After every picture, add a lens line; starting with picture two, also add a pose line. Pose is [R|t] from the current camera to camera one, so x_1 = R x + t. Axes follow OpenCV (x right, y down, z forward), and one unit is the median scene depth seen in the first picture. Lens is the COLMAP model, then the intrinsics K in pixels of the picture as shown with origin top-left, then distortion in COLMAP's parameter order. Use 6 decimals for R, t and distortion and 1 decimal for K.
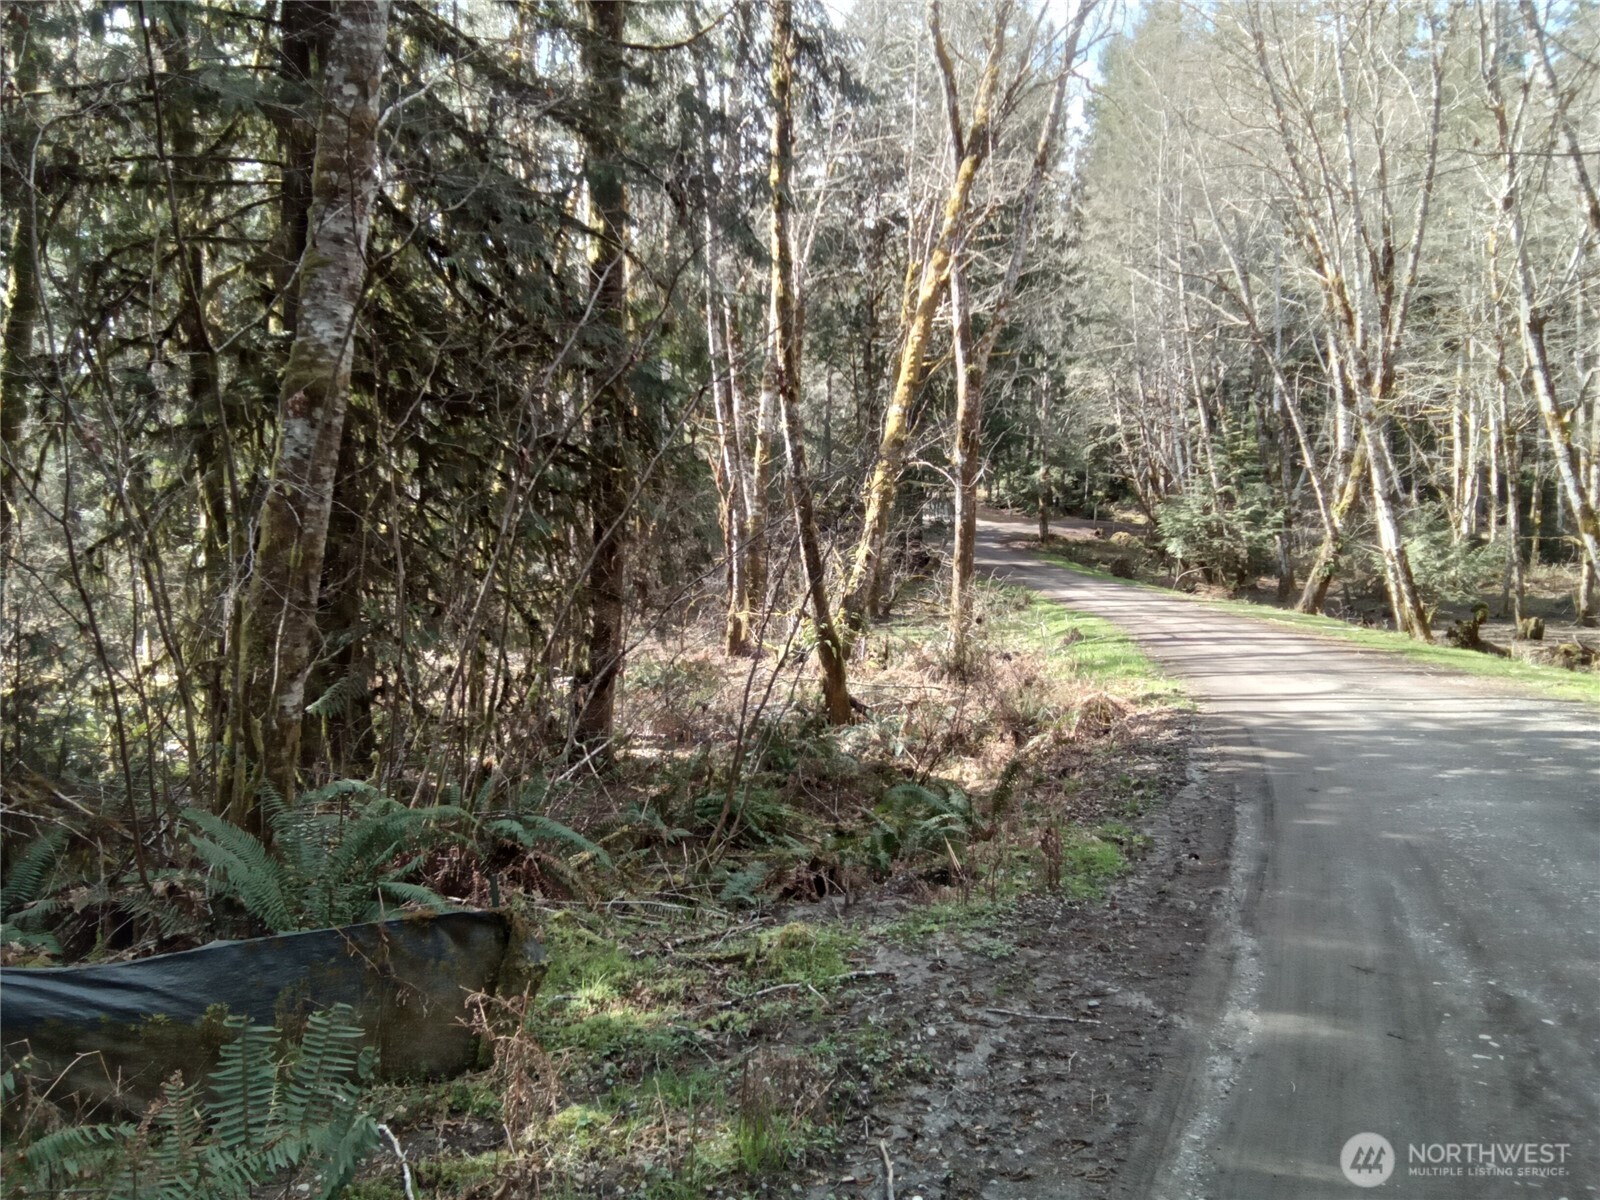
lens RADIAL K [[1078.6, 0, 815.9], [0, 1078.6, 588.4], [0, 0, 1]] dist [0.064979, -0.082581]
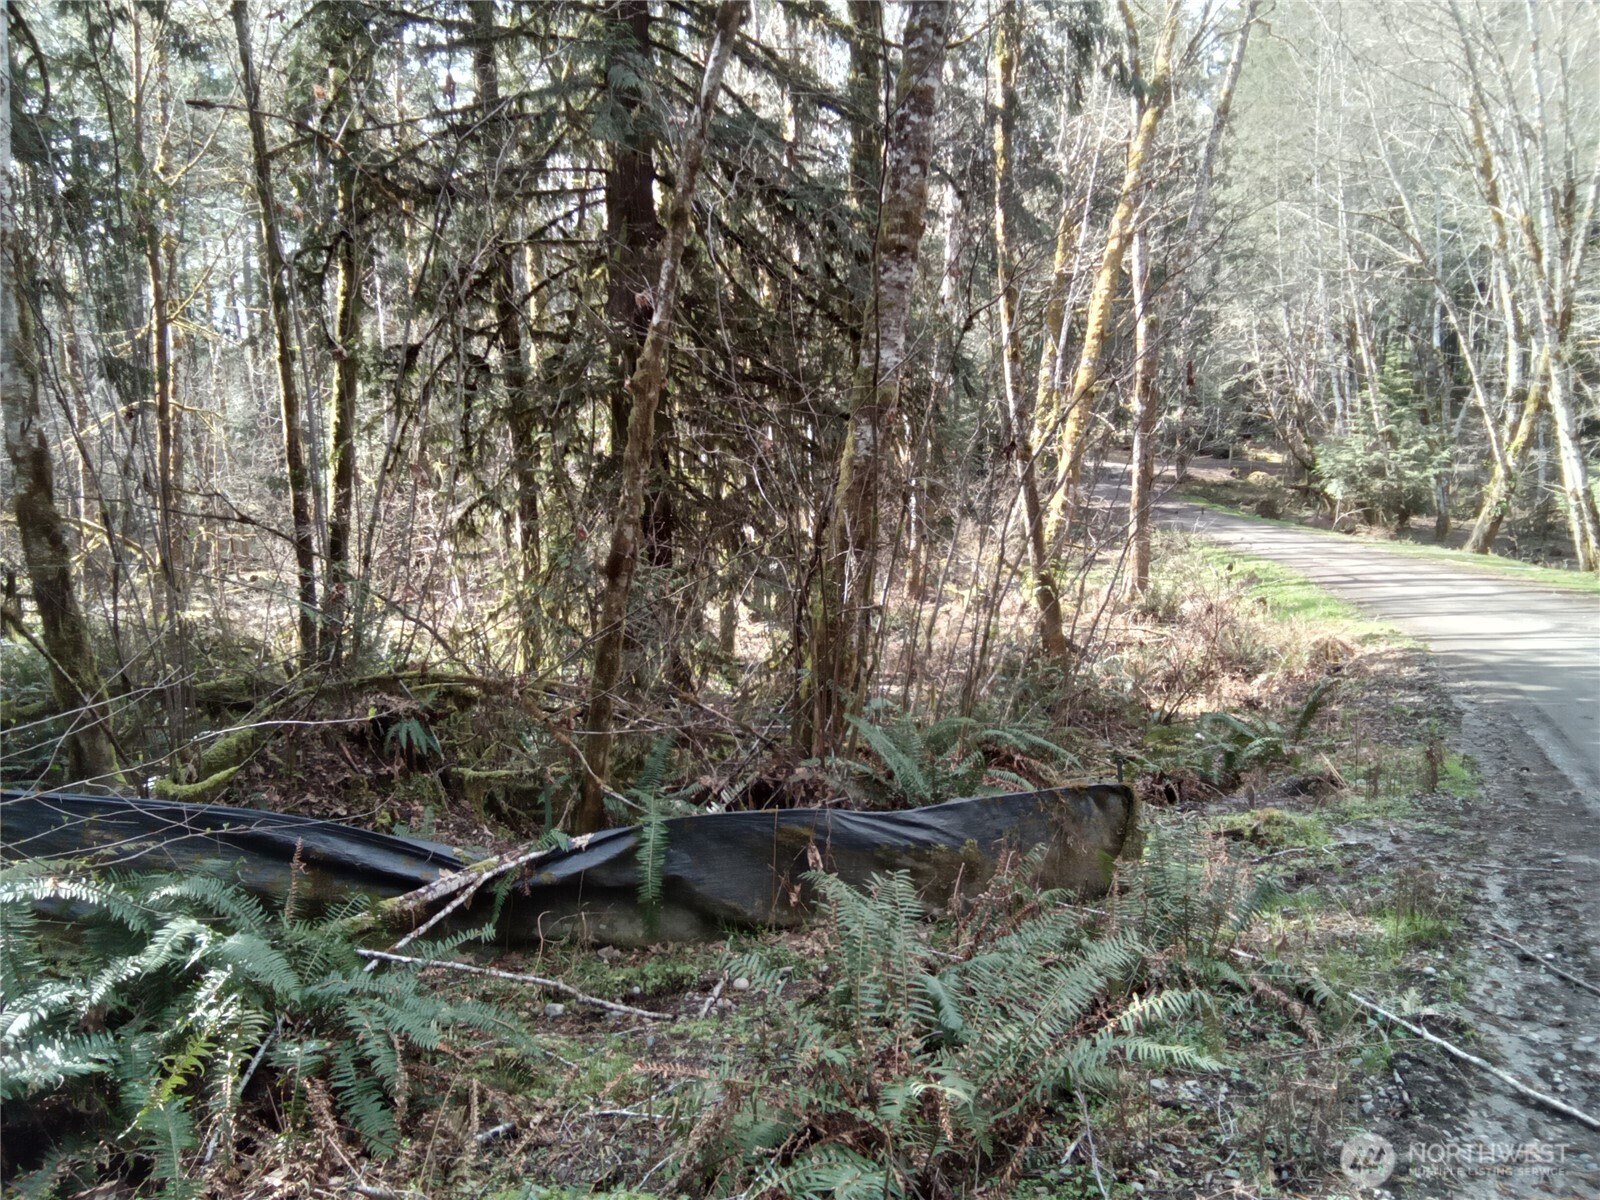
lens RADIAL K [[1098.0, 0, 797.5], [0, 1098.0, 582.0], [0, 0, 1]] dist [0.044656, -0.054344]
pose [[0.996305, -0.008372, -0.085477, -0.085888], [0.012309, 0.998883, 0.045630, -0.005180], [0.084999, -0.046513, 0.995295, -0.064511]]
